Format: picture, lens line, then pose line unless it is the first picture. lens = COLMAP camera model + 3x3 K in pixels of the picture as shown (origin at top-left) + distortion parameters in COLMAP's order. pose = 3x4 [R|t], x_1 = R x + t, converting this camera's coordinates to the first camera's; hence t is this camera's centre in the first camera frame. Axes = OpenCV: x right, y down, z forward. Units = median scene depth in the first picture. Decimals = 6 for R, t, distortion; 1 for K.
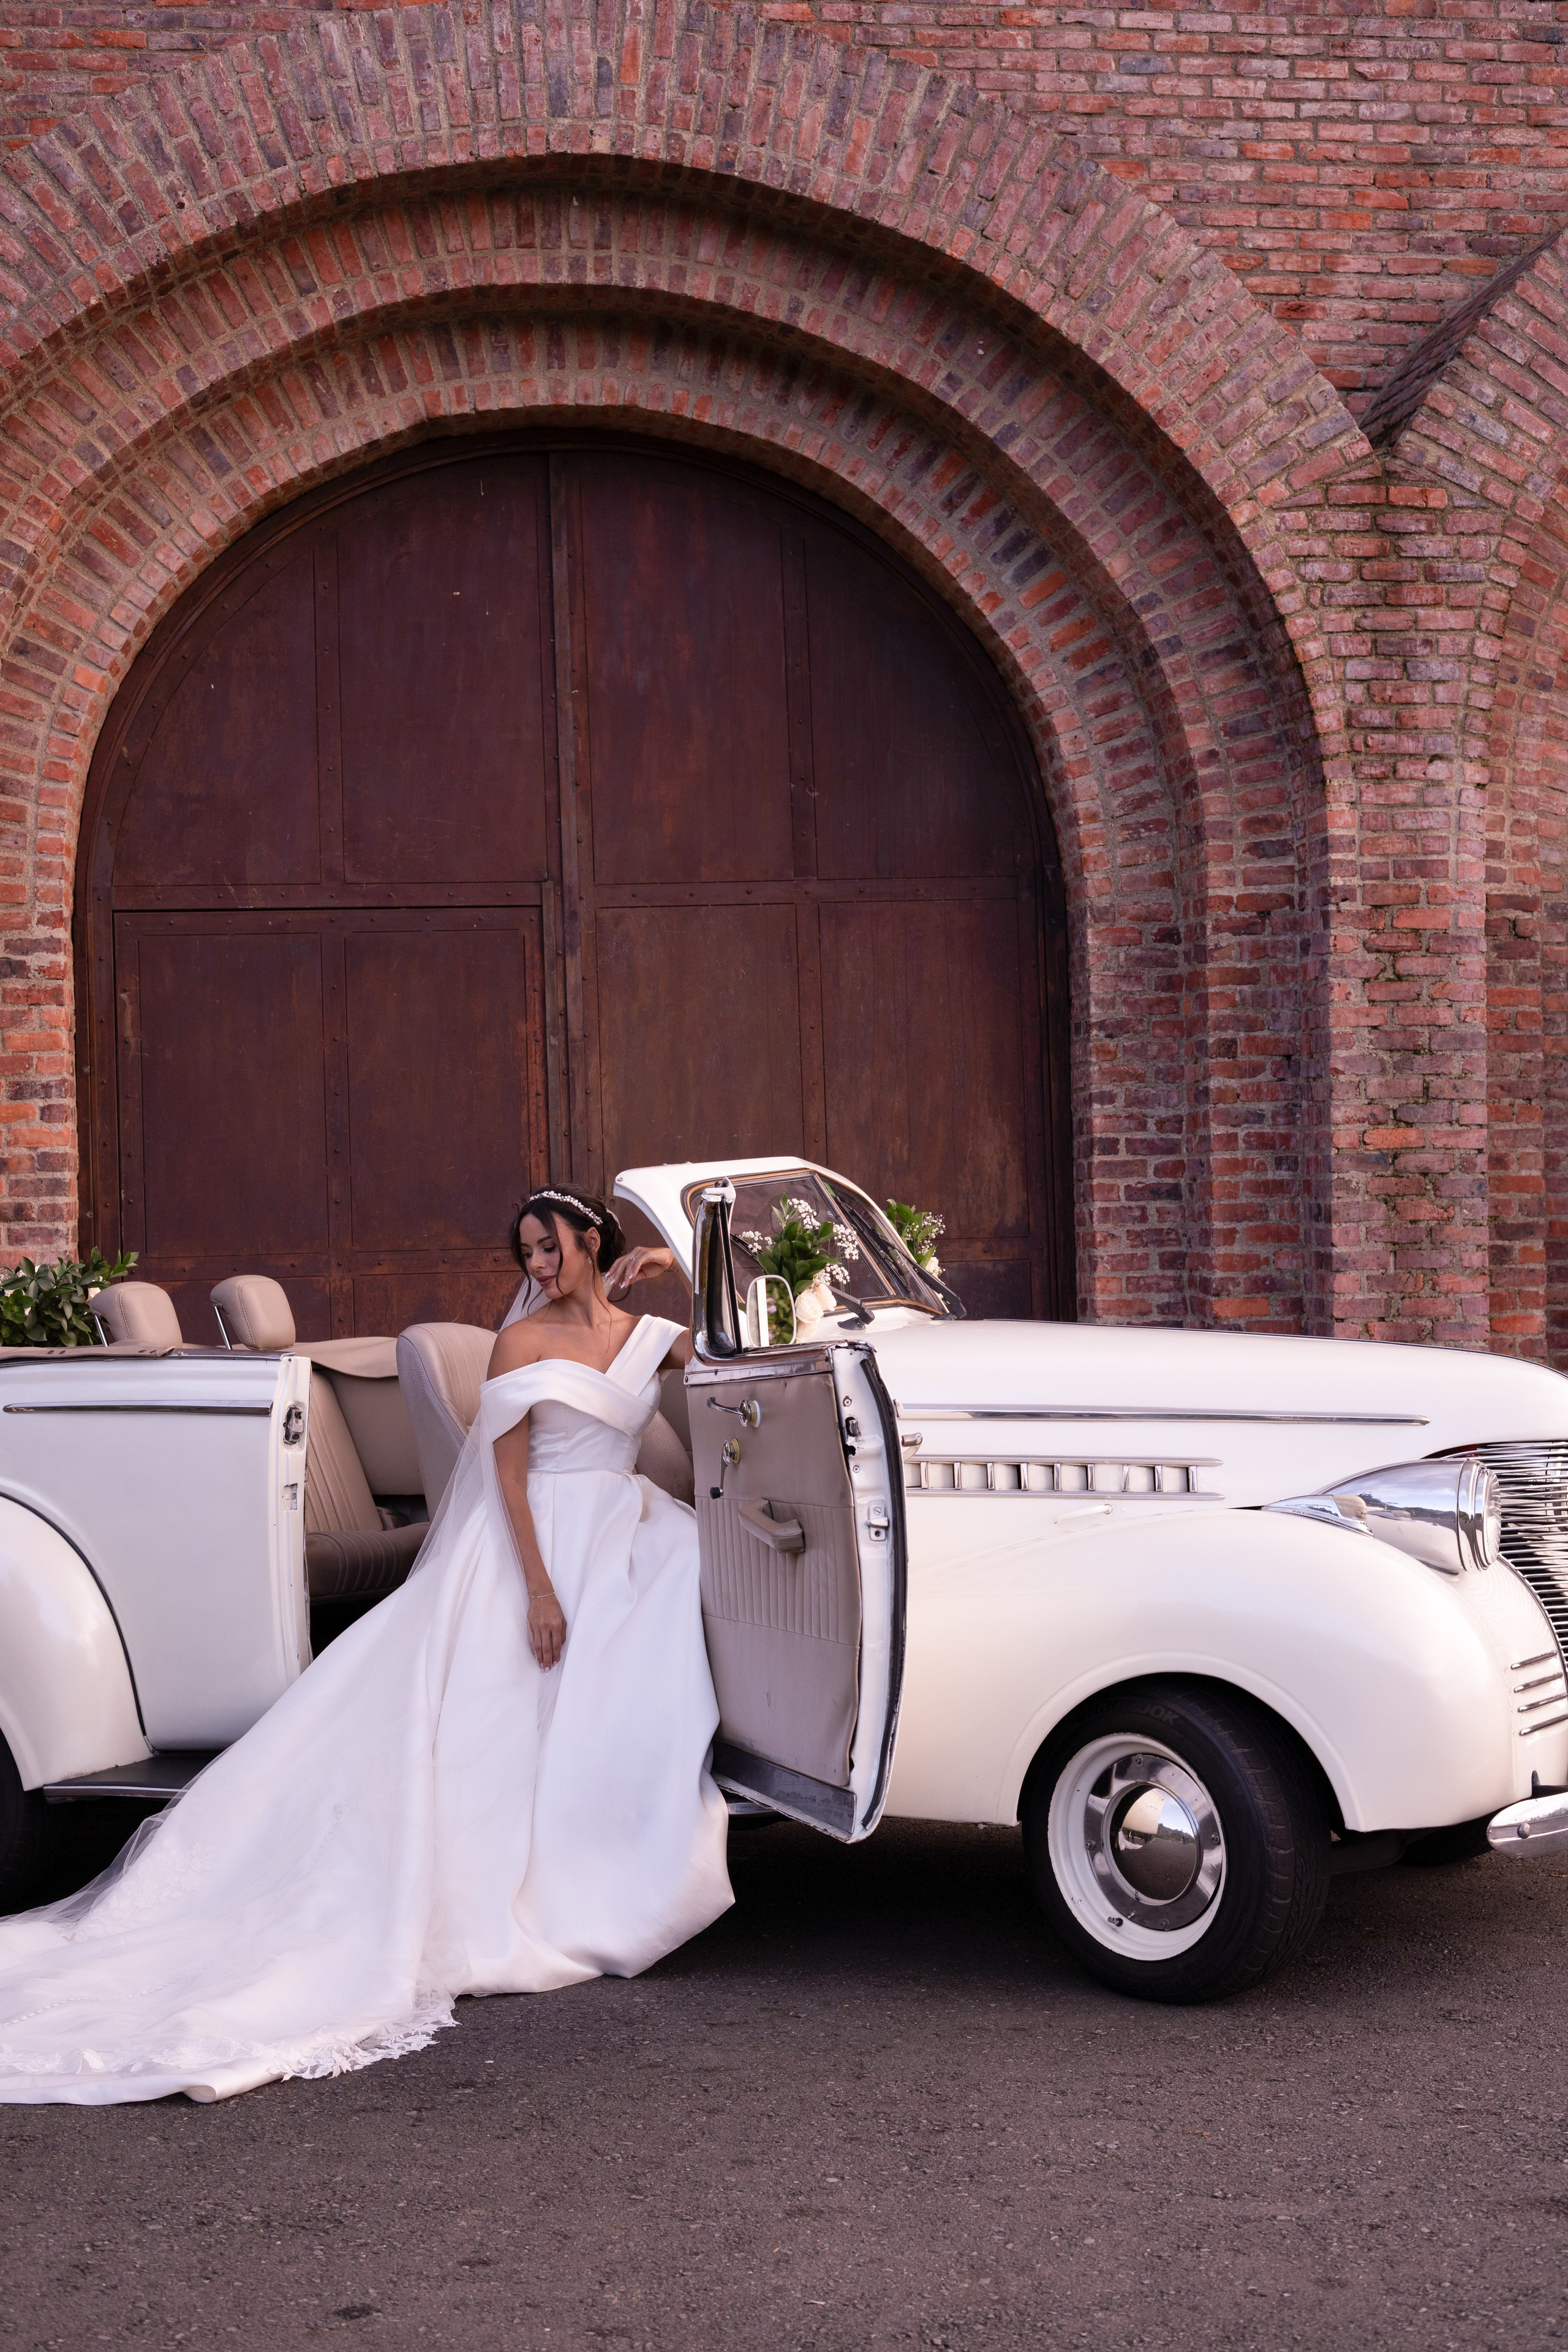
lens RADIAL K [[3424.4, 0, 775.5], [0, 3424.4, 1183.5], [0, 0, 1]] dist [-0.021825, 0.000000]
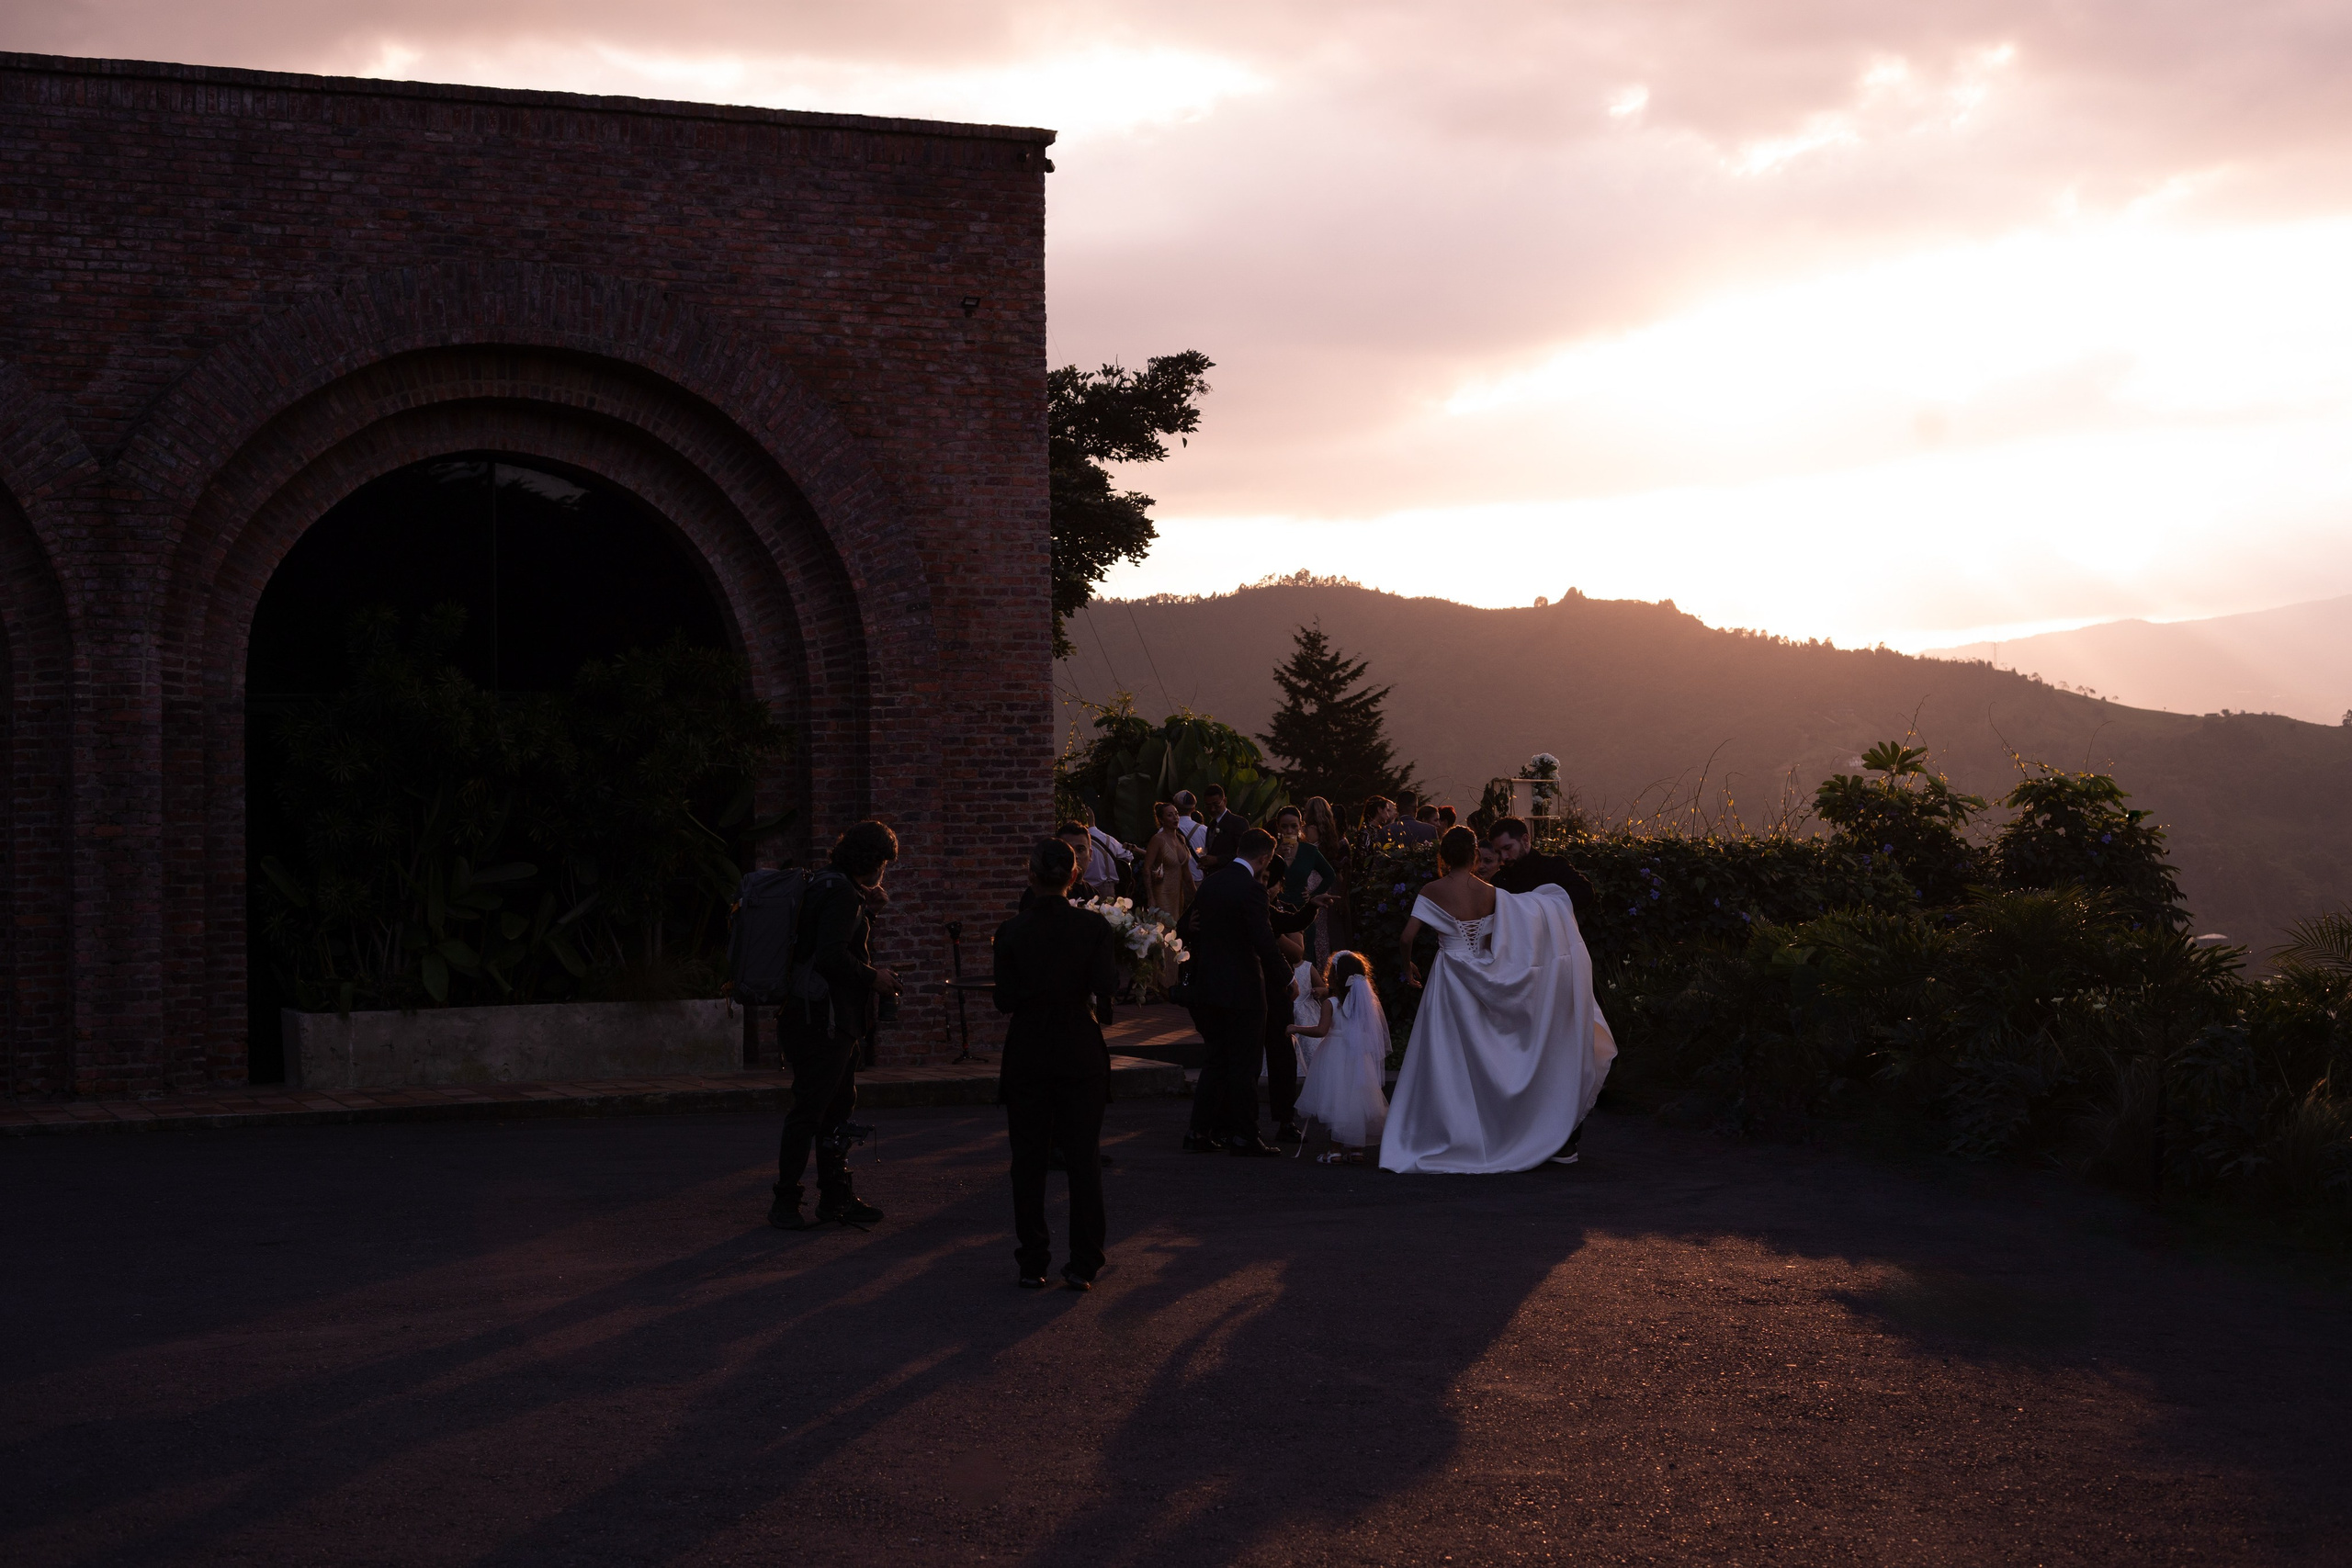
lens RADIAL K [[3424.0, 0, 1193.0], [0, 3424.0, 795.6], [0, 0, 1]] dist [-0.021825, 0.000000]
pose [[0.951533, 0.004217, 0.307518, 0.166885], [-0.001962, 0.999969, -0.007640, -0.019242], [-0.307541, 0.006666, 0.951512, -0.981572]]
